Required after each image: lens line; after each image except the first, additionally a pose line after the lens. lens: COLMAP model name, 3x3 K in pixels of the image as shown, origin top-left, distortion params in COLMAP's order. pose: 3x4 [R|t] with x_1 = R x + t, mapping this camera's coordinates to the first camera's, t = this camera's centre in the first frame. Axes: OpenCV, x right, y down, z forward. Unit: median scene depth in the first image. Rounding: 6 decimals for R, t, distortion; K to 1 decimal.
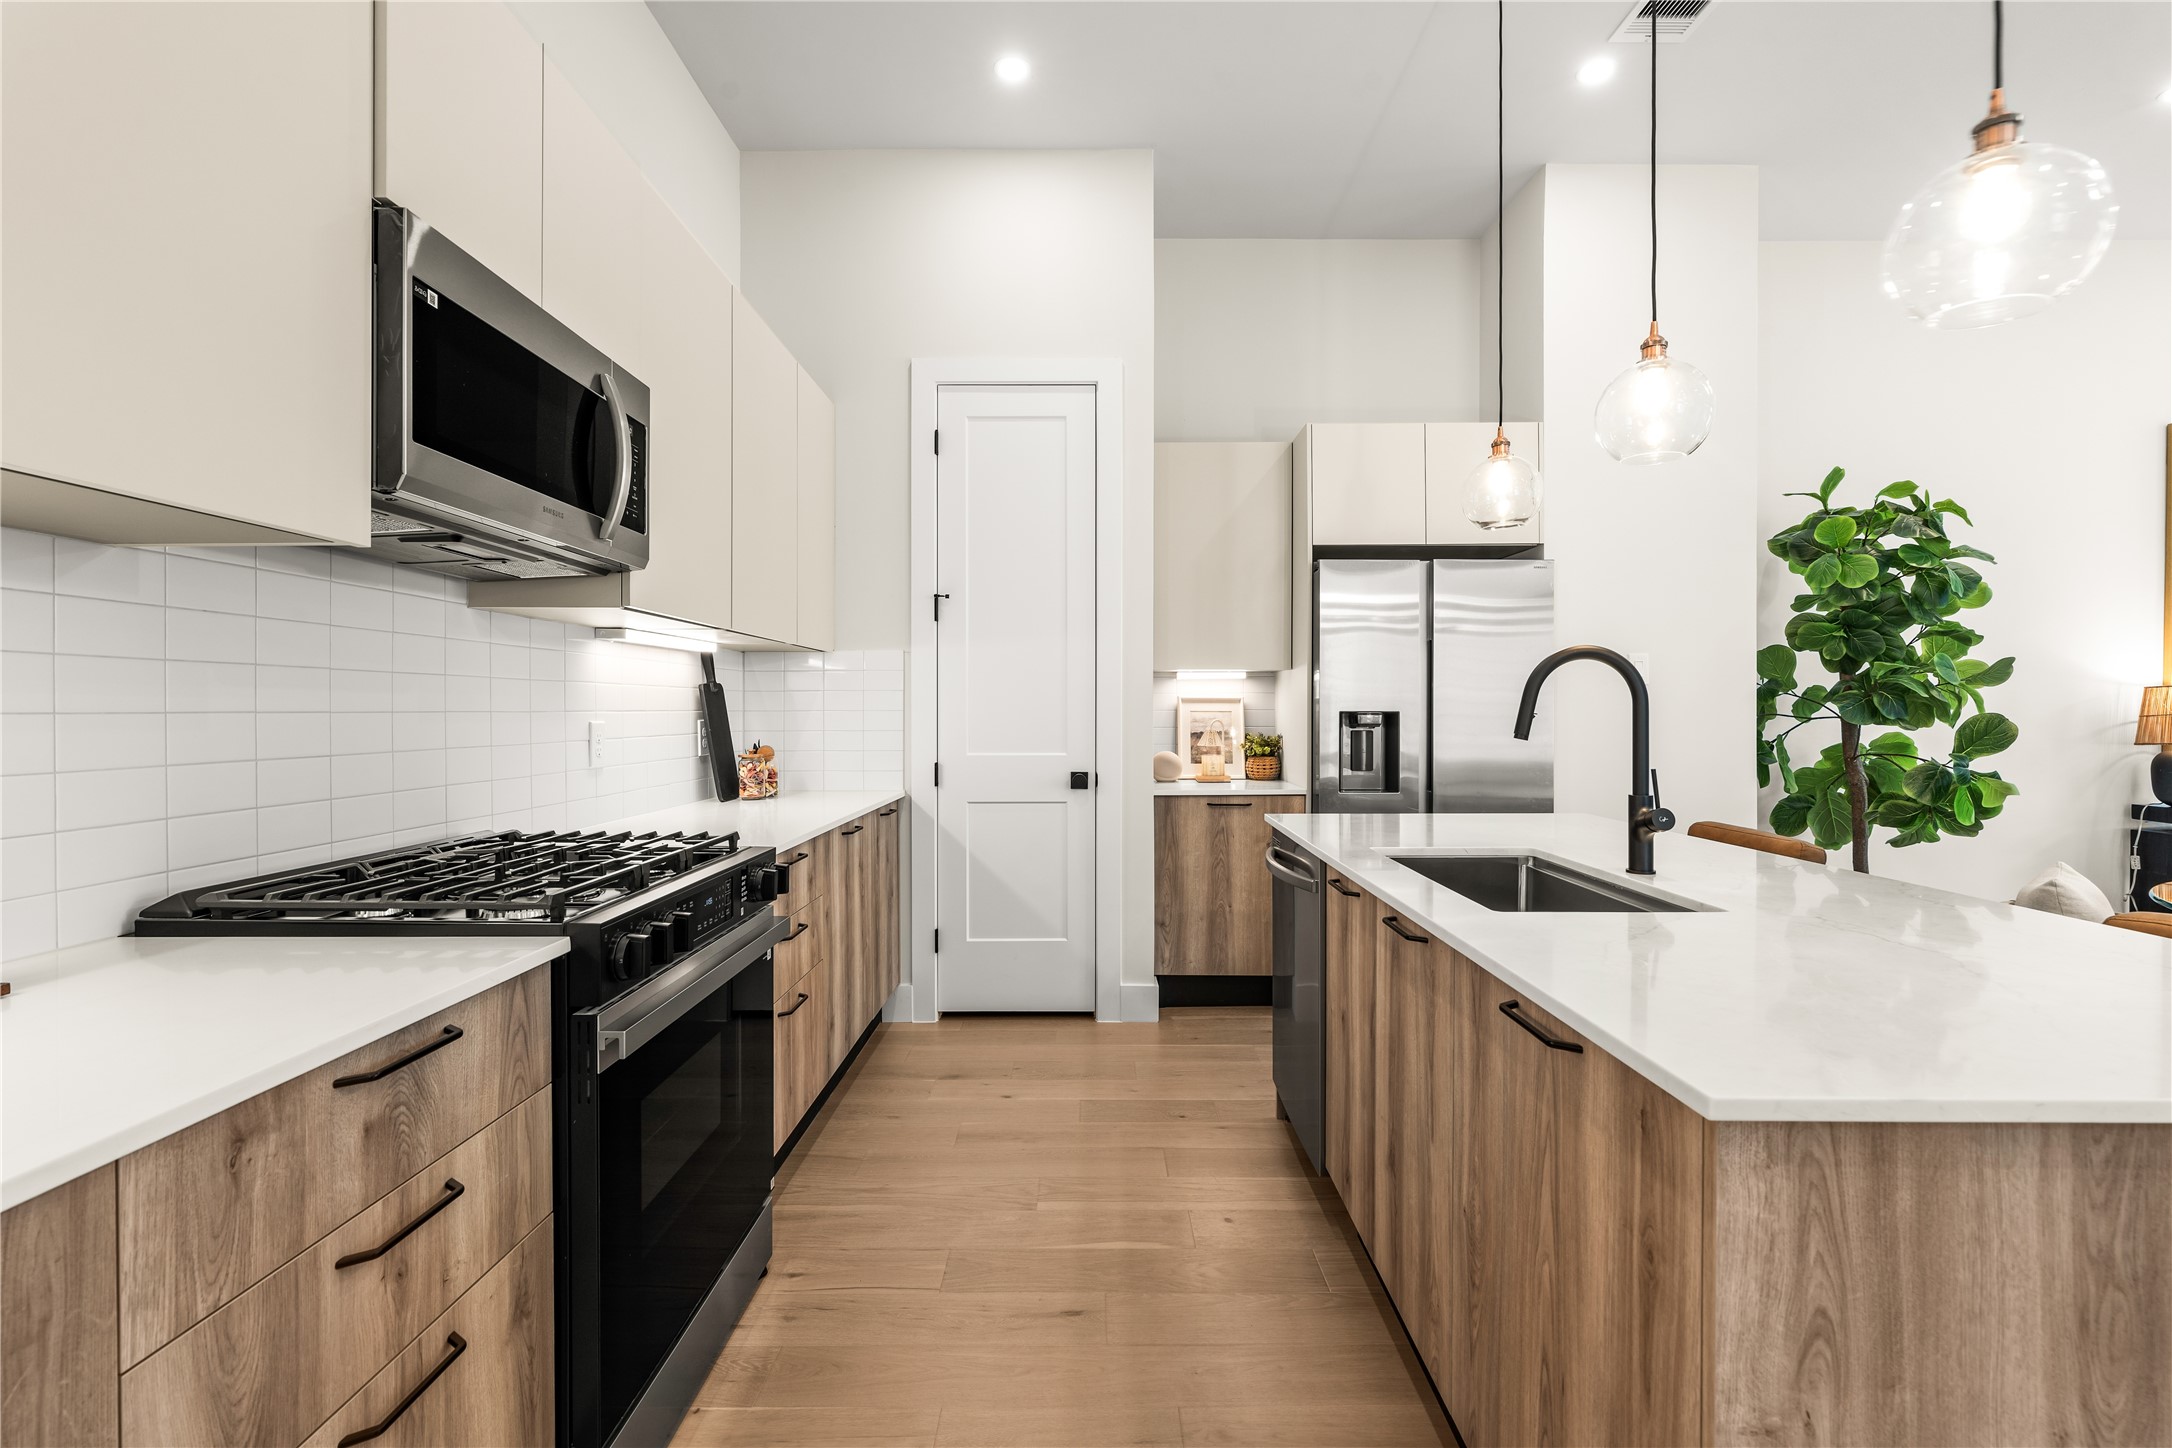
lens RADIAL K [[972.9, 0, 1086.5], [0, 972.9, 710.9], [0, 0, 1]] dist [-0.004908, 0.001904]
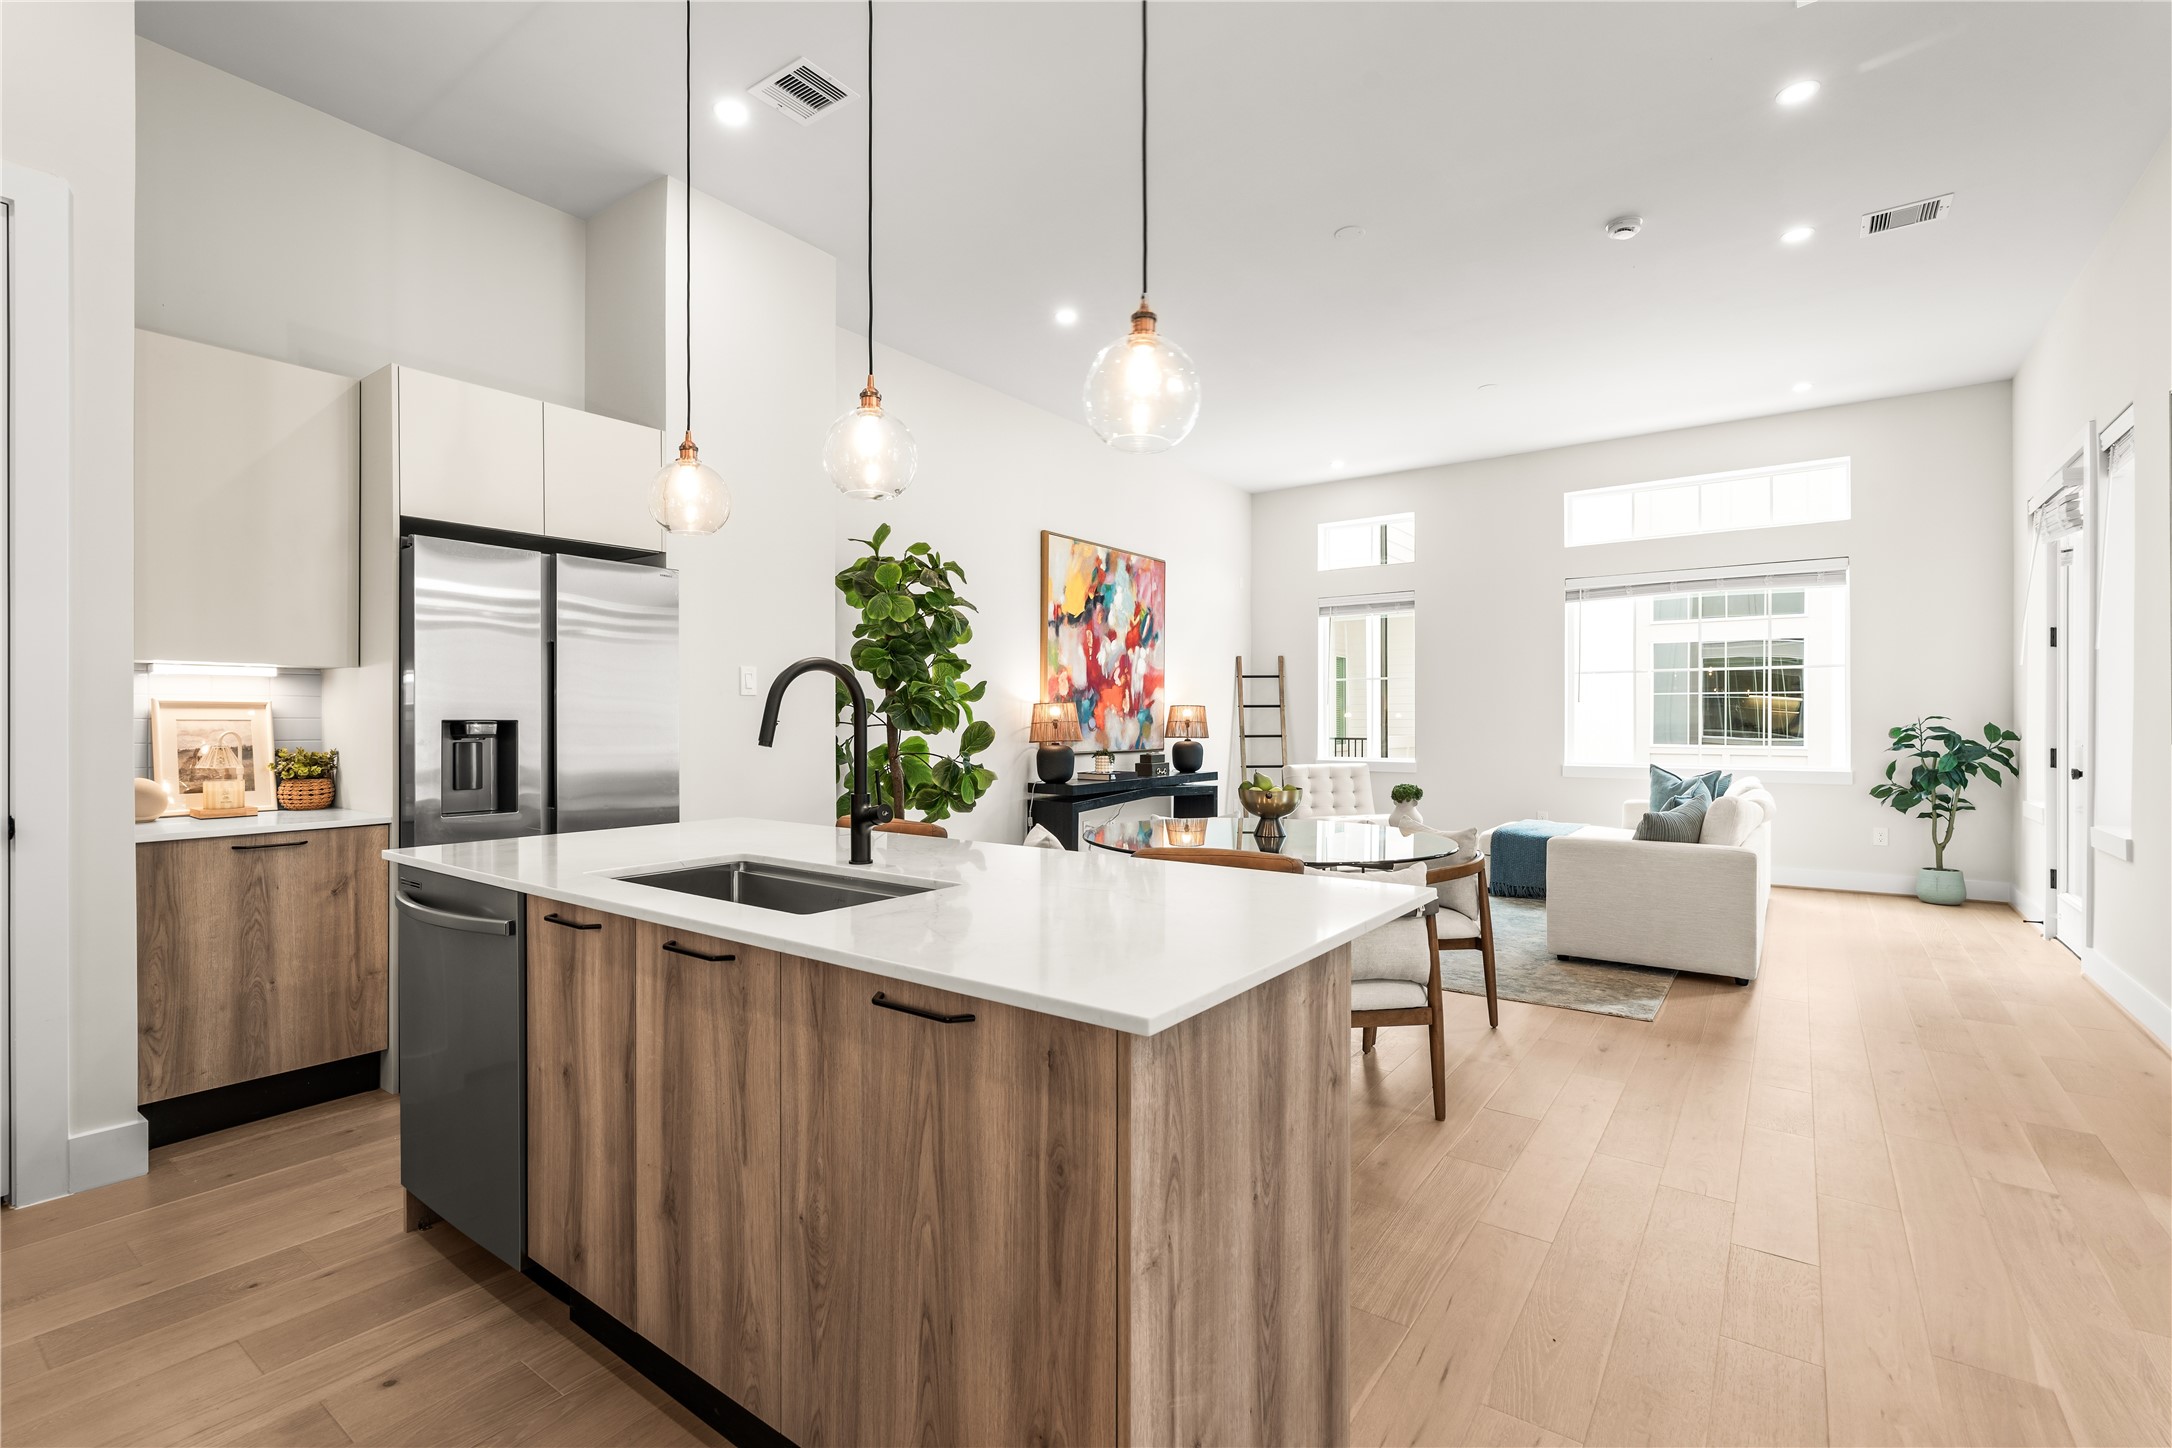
lens RADIAL K [[972.9, 0, 1091.2], [0, 972.9, 718.3], [0, 0, 1]] dist [-0.004908, 0.001904]
pose [[0.589882, 0.001397, 0.807488, -0.089179], [0.000407, 0.999998, -0.002028, 0.000920], [-0.807490, 0.001525, 0.589880, 0.061677]]
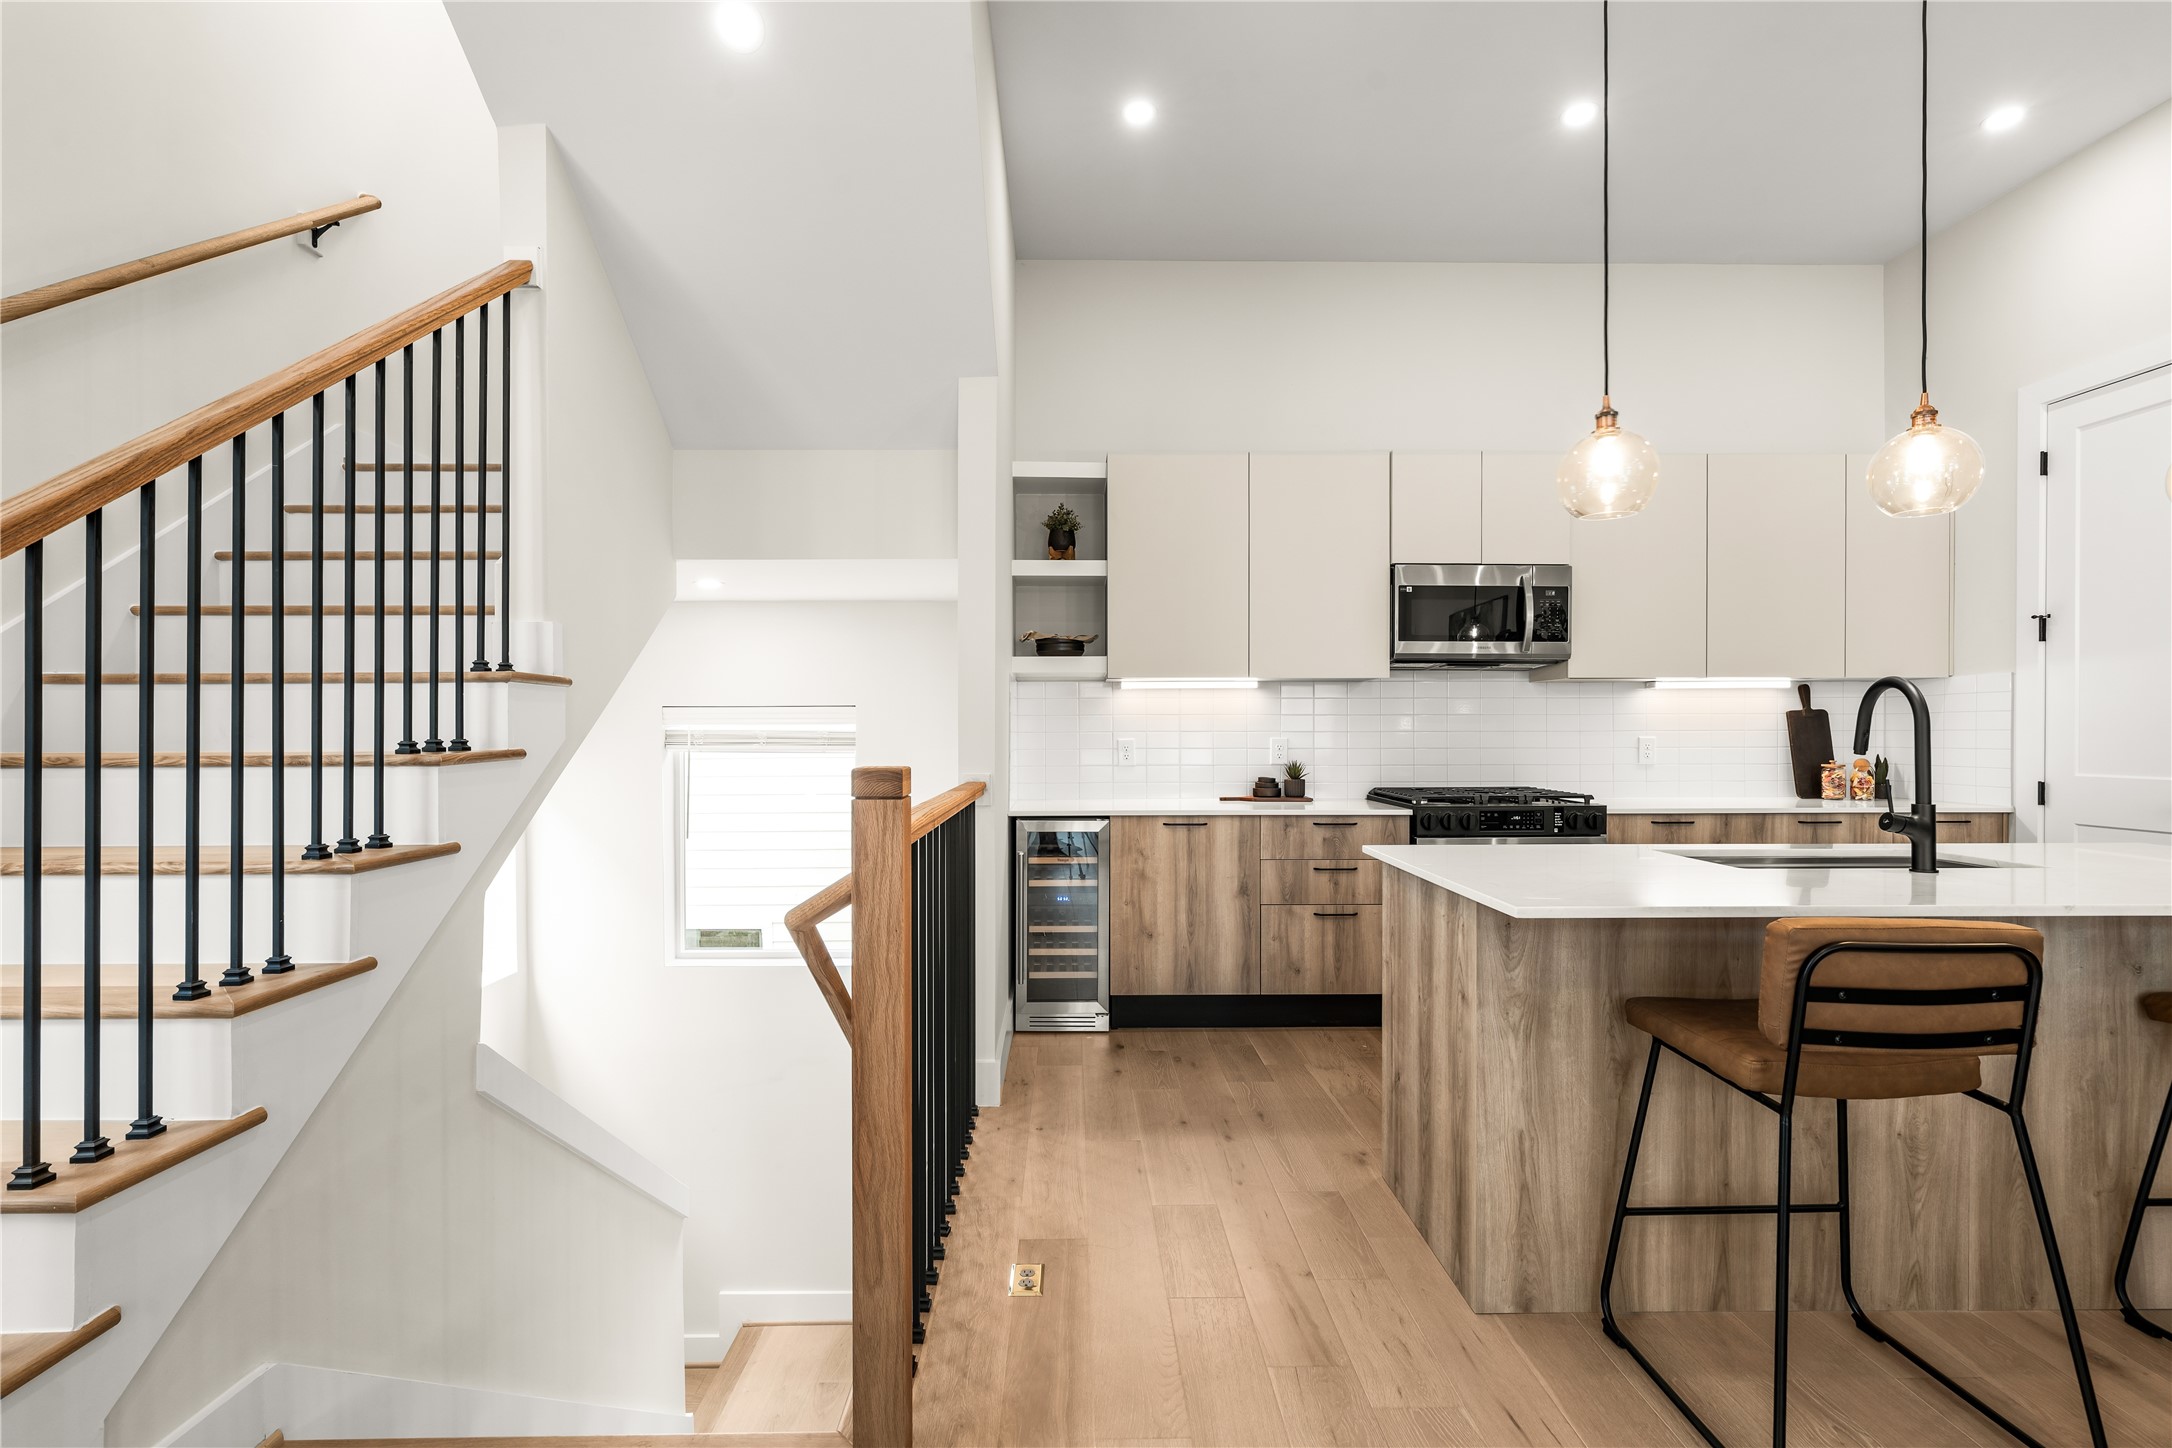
lens RADIAL K [[972.9, 0, 1080.8], [0, 972.9, 736.0], [0, 0, 1]] dist [-0.004908, 0.001904]
pose [[0.006563, 0.003797, -0.999971, 1.619133], [0.001708, 0.999991, 0.003809, 0.000679], [0.999977, -0.001733, 0.006557, 0.000501]]
